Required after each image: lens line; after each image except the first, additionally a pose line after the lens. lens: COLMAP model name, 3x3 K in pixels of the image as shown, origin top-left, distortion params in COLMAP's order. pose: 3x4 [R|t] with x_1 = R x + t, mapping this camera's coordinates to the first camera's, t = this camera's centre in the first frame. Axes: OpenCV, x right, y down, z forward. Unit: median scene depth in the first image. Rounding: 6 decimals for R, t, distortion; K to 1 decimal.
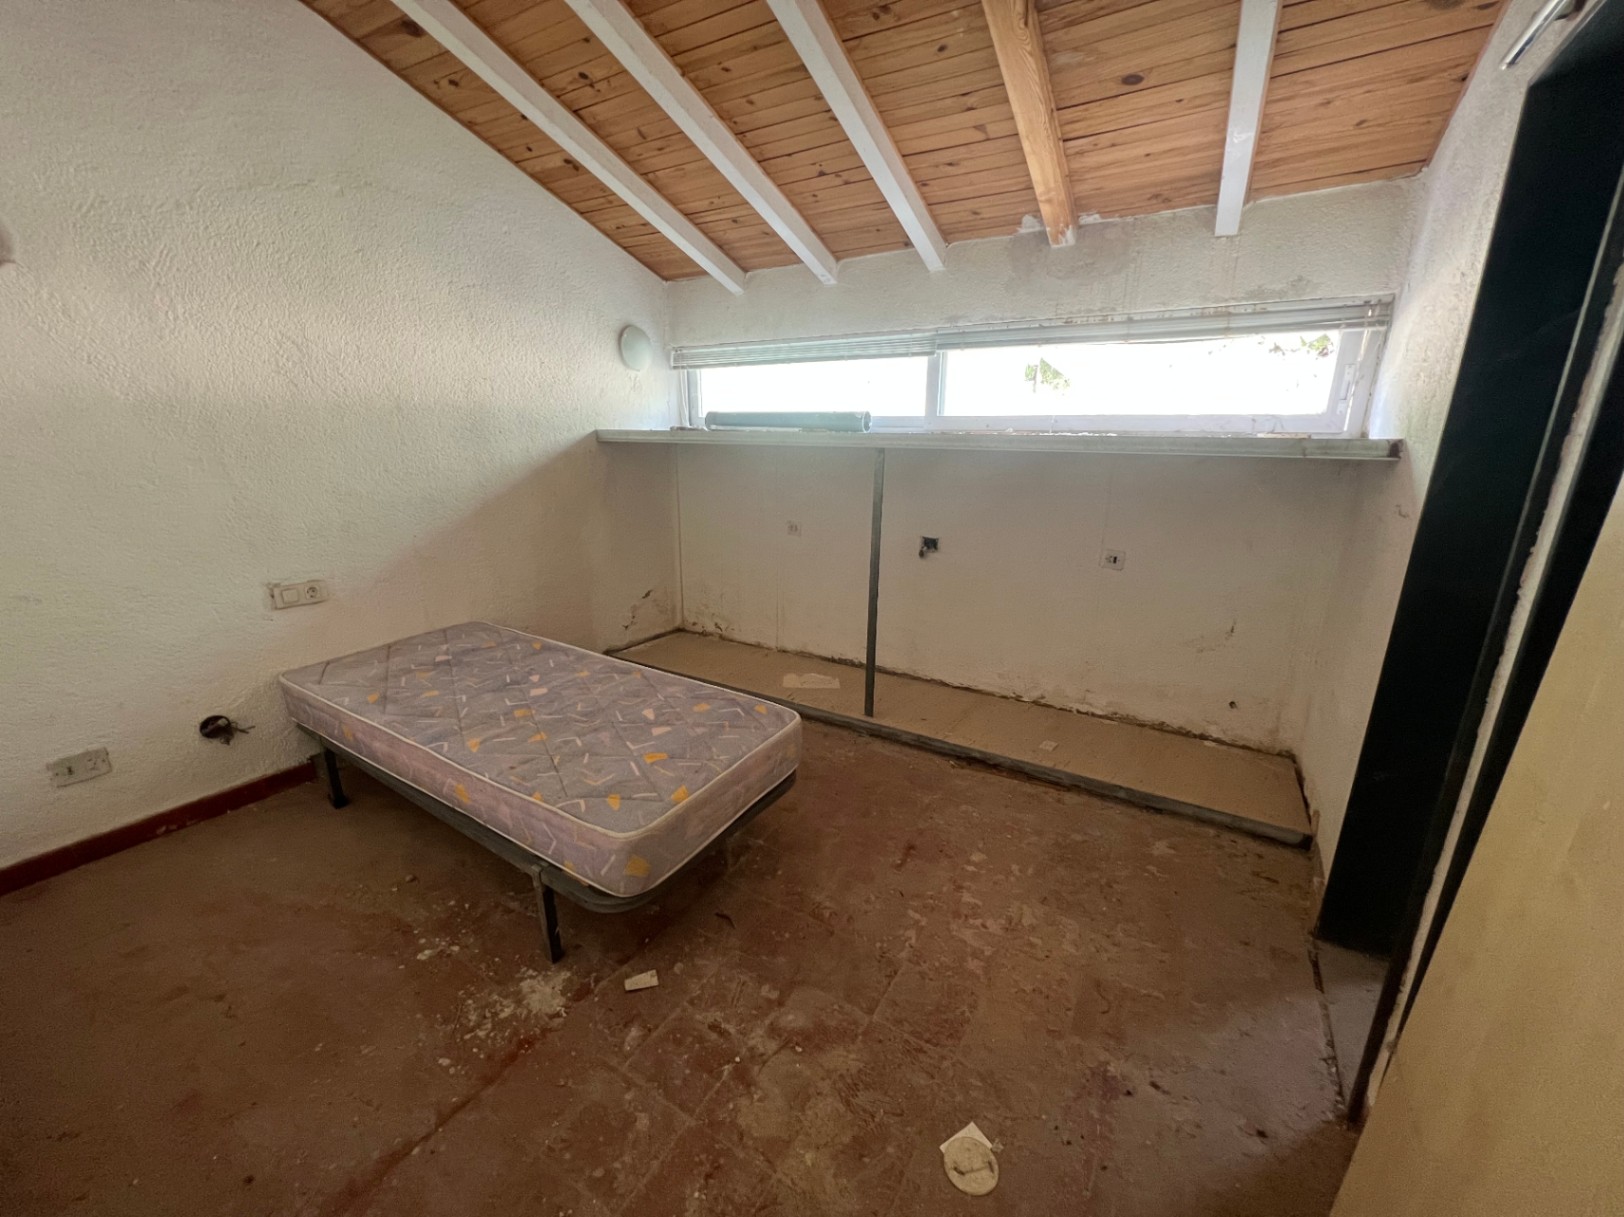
lens RADIAL K [[651.0, 0, 808.9], [0, 651.0, 605.7], [0, 0, 1]] dist [-0.001432, 0.000496]
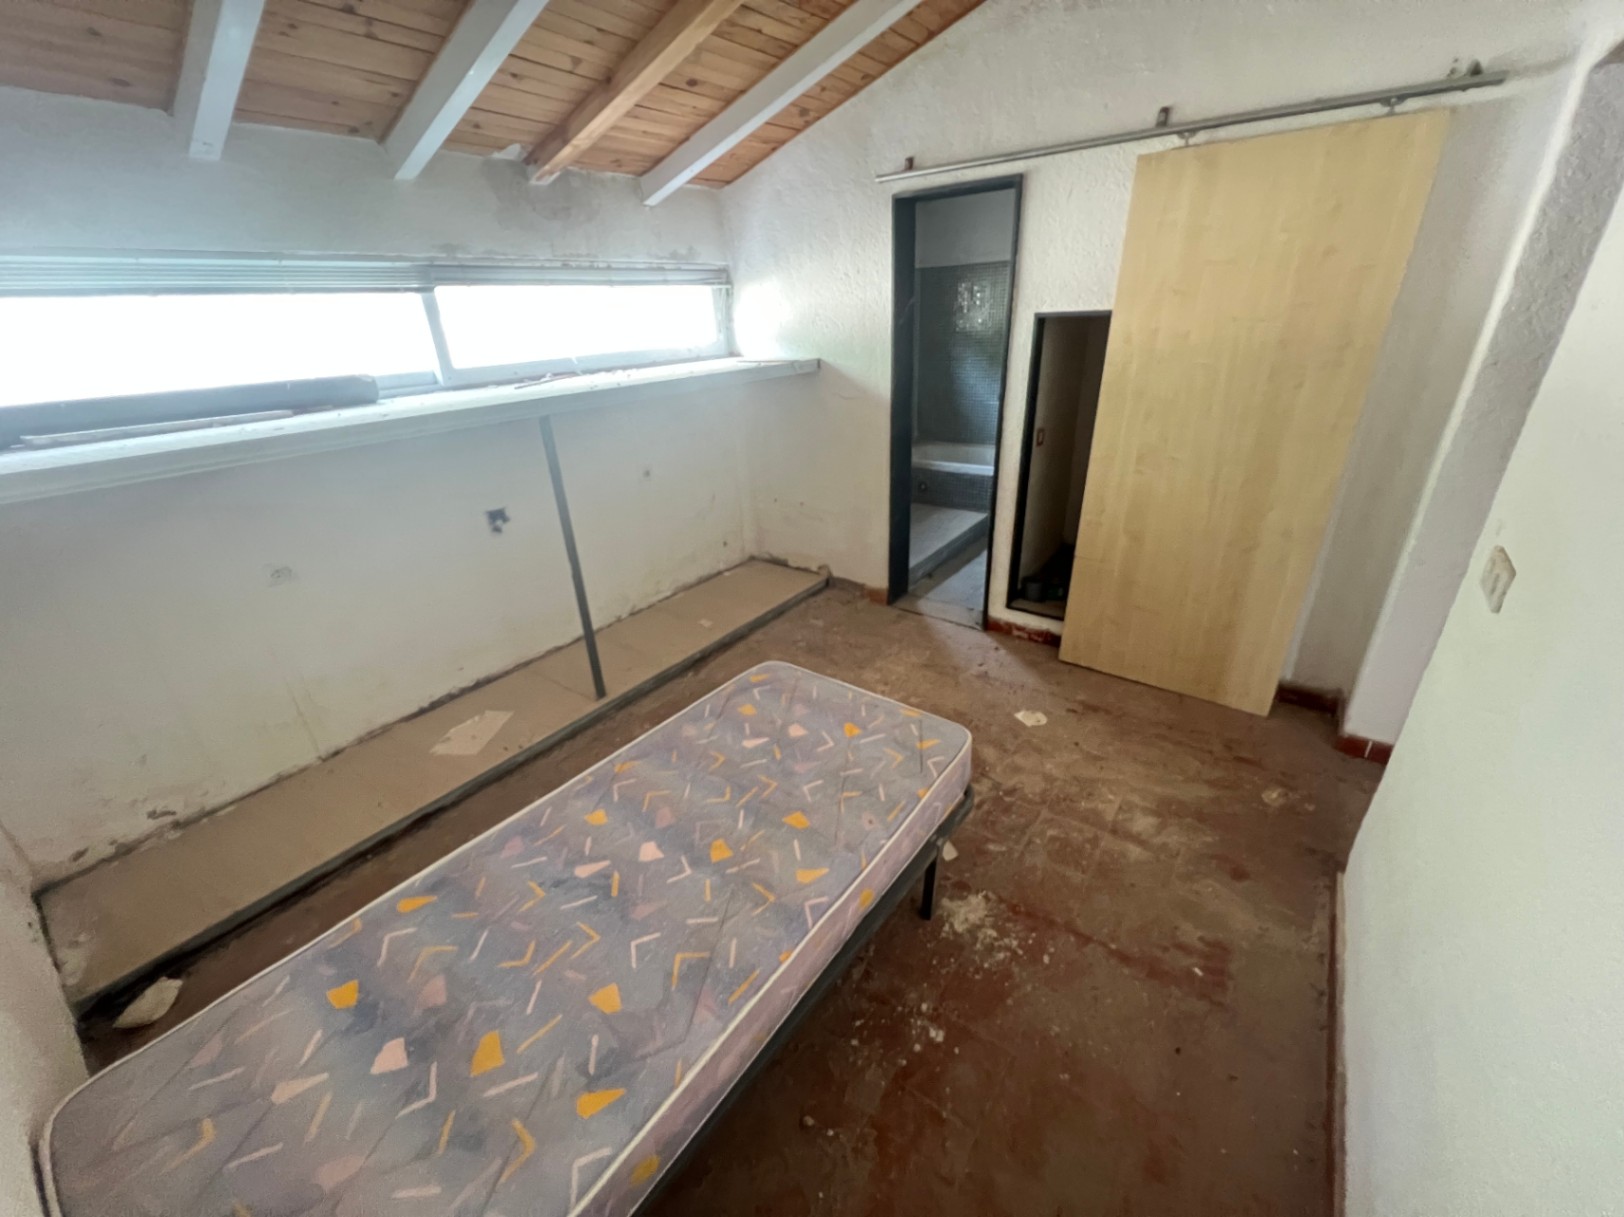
lens RADIAL K [[651.0, 0, 808.9], [0, 651.0, 605.7], [0, 0, 1]] dist [-0.001432, 0.000496]
pose [[0.093562, -0.431251, 0.897368, -0.882597], [0.293143, 0.873300, 0.389120, -0.298469], [-0.951479, 0.226650, 0.208126, 0.639772]]
